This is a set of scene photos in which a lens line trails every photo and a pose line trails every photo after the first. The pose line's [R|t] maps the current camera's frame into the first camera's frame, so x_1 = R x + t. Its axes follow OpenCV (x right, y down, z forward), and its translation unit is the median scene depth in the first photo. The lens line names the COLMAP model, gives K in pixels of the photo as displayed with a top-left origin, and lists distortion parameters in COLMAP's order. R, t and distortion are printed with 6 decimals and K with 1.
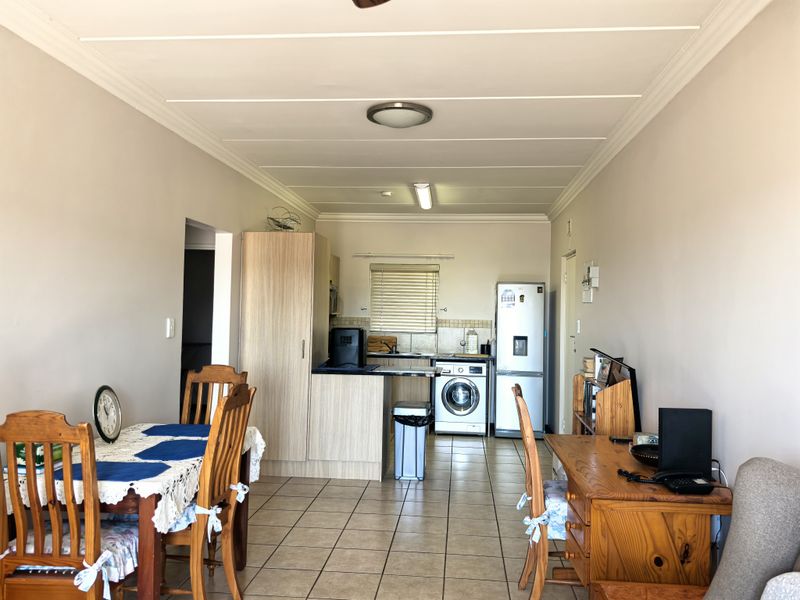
lens RADIAL K [[622.1, 0, 401.0], [0, 622.1, 298.8], [0, 0, 1]] dist [0.006446, -0.000063]
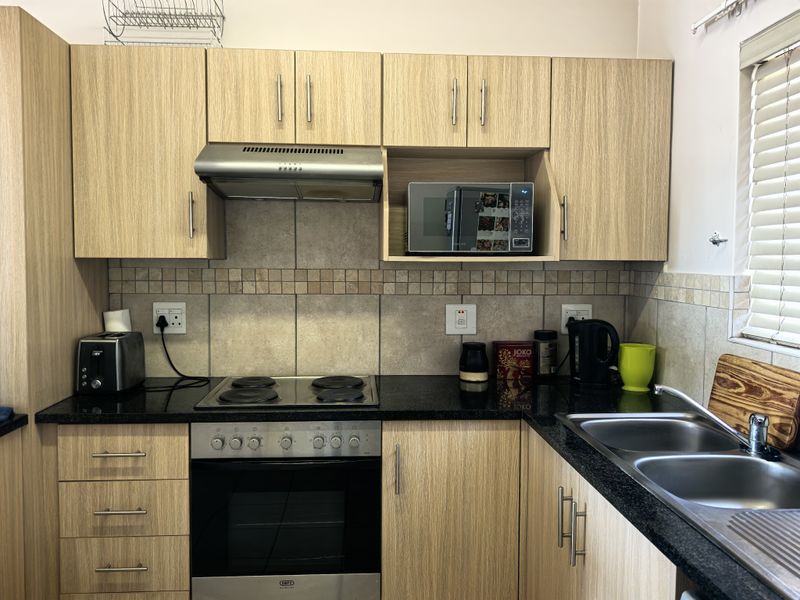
lens RADIAL K [[622.1, 0, 397.9], [0, 622.1, 300.4], [0, 0, 1]] dist [0.006446, -0.000063]
pose [[0.160505, 0.041517, -0.986161, 0.177039], [0.012293, 0.998953, 0.044056, 0.029787], [0.986958, -0.019194, 0.159827, 0.921076]]
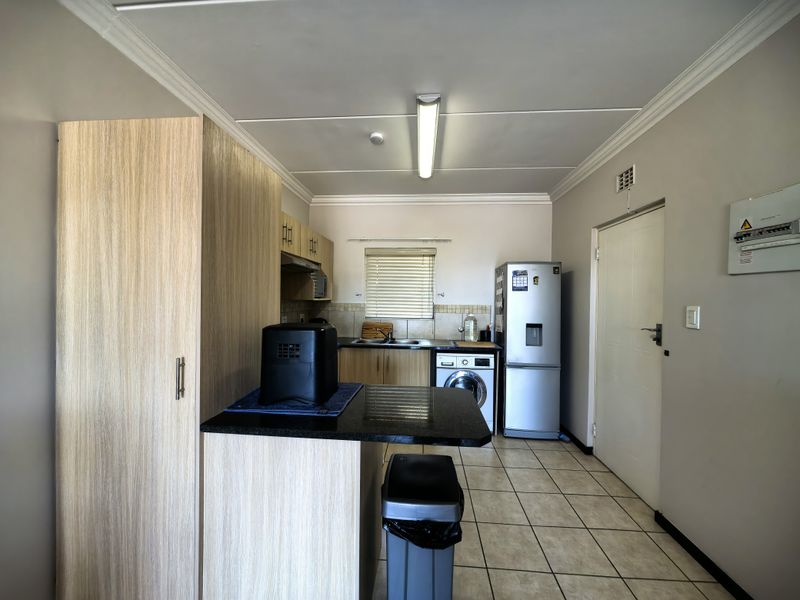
lens RADIAL K [[313.2, 0, 402.8], [0, 313.2, 303.3], [0, 0, 1]] dist [-0.011183, -0.000103]
pose [[0.999721, -0.008221, 0.022145, -0.001629], [0.007474, 0.999407, 0.033609, 0.015189], [-0.022409, -0.033434, 0.999190, 0.559838]]
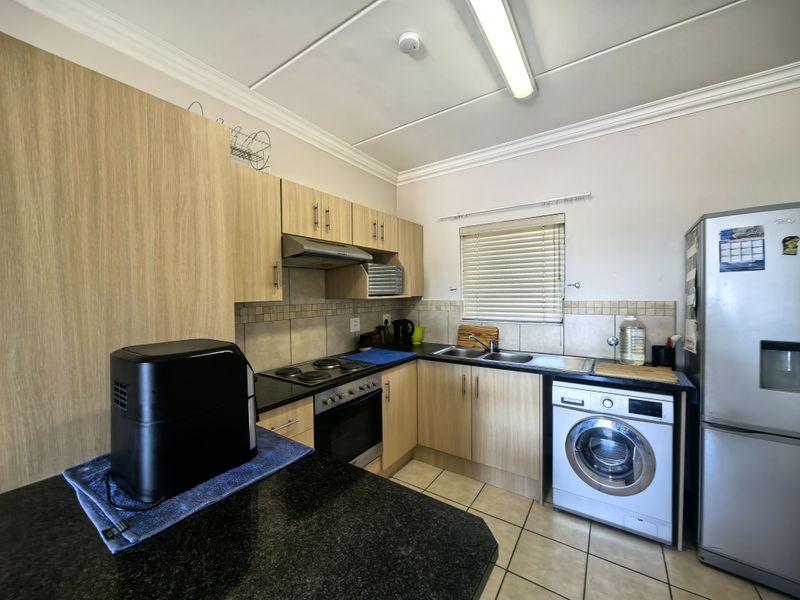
lens RADIAL K [[313.2, 0, 398.5], [0, 313.2, 303.6], [0, 0, 1]] dist [-0.011183, -0.000103]
pose [[0.873066, -0.017869, -0.487274, 0.072543], [0.041269, 0.998450, 0.037329, 0.018200], [0.485852, -0.052700, 0.872451, 0.703268]]
